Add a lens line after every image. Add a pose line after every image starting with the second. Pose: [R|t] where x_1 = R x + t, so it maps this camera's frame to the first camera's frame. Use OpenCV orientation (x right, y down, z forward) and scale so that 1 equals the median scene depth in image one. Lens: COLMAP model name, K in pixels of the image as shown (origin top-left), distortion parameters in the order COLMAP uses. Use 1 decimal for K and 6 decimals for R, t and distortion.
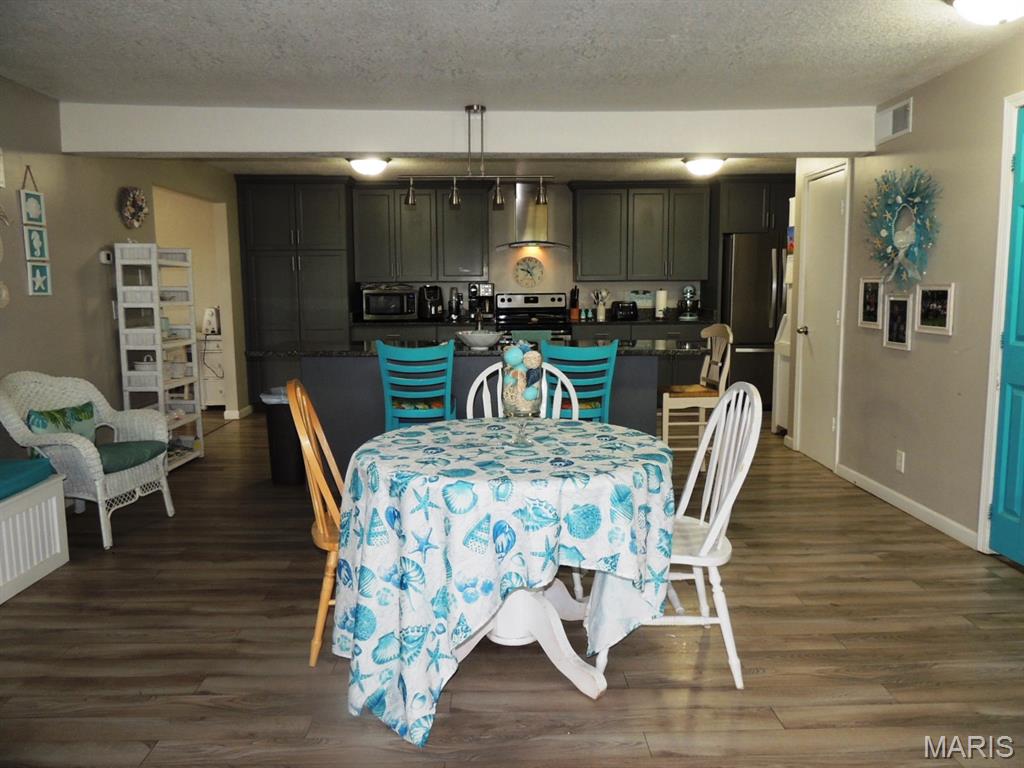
lens RADIAL K [[743.3, 0, 516.4], [0, 743.3, 384.1], [0, 0, 1]] dist [-0.015318, -0.000847]
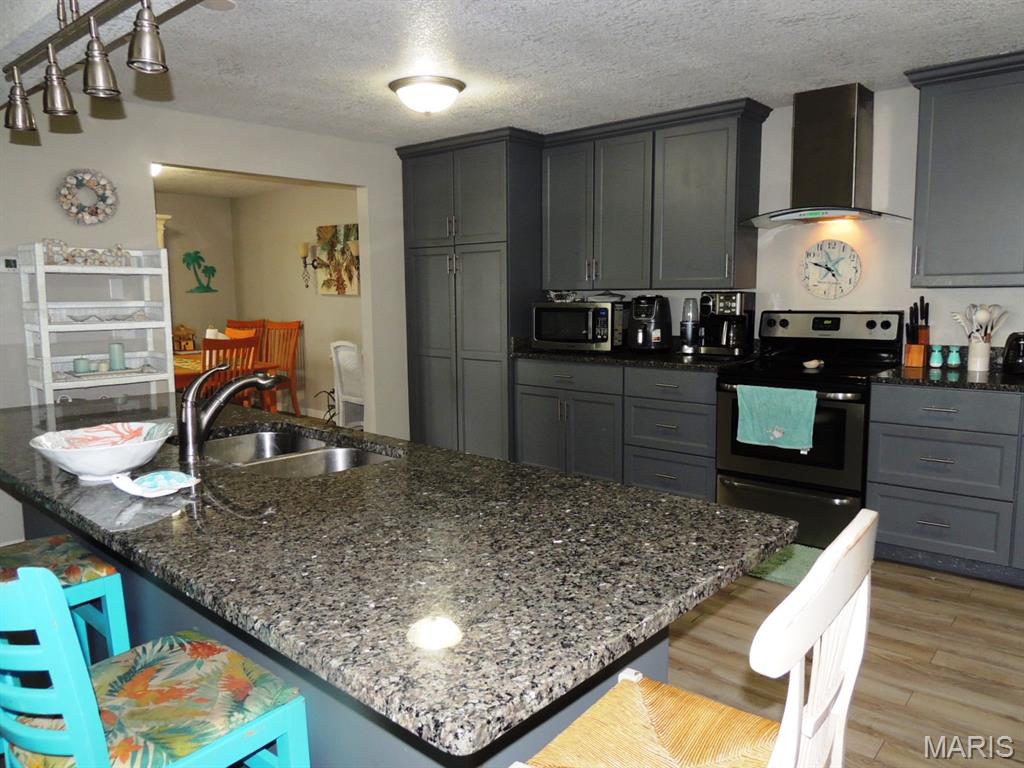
lens RADIAL K [[743.3, 0, 517.1], [0, 743.3, 382.0], [0, 0, 1]] dist [-0.015318, -0.000847]
pose [[0.740641, 0.079967, -0.667126, 0.223969], [-0.080819, 0.996286, 0.029697, -0.077439], [0.667023, 0.031922, 0.744353, 0.521224]]
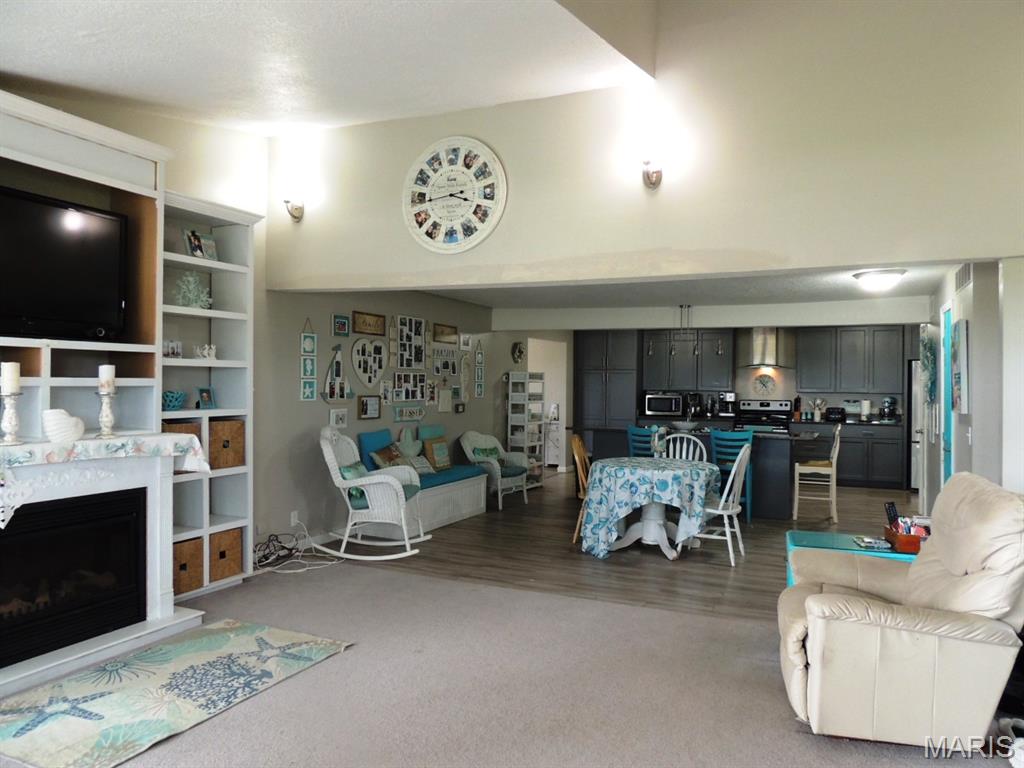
lens RADIAL K [[743.3, 0, 508.0], [0, 743.3, 383.1], [0, 0, 1]] dist [-0.015318, -0.000847]
pose [[0.894403, 0.016205, -0.446969, 0.231944], [-0.074057, 0.990915, -0.112267, 0.044450], [0.441089, 0.133513, 0.887477, -0.514827]]
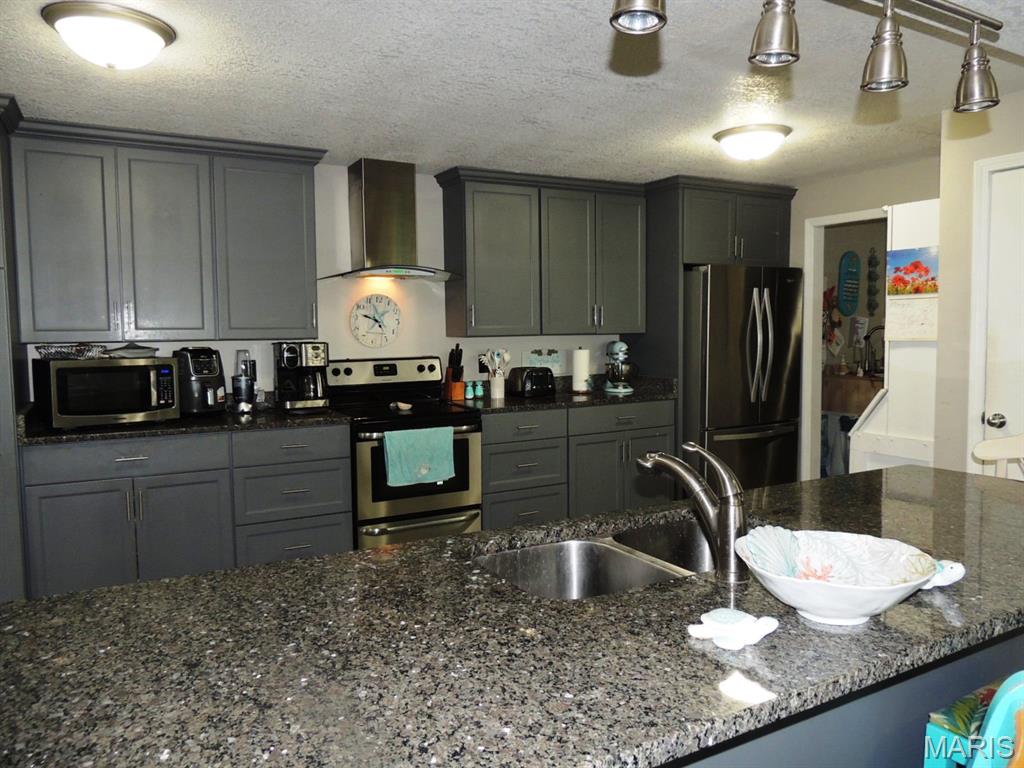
lens RADIAL K [[743.3, 0, 515.8], [0, 743.3, 386.1], [0, 0, 1]] dist [-0.015318, -0.000847]
pose [[0.879241, -0.039487, 0.474738, -0.176137], [0.067771, 0.996791, -0.042605, -0.076045], [-0.471532, 0.069634, 0.879096, 0.495683]]
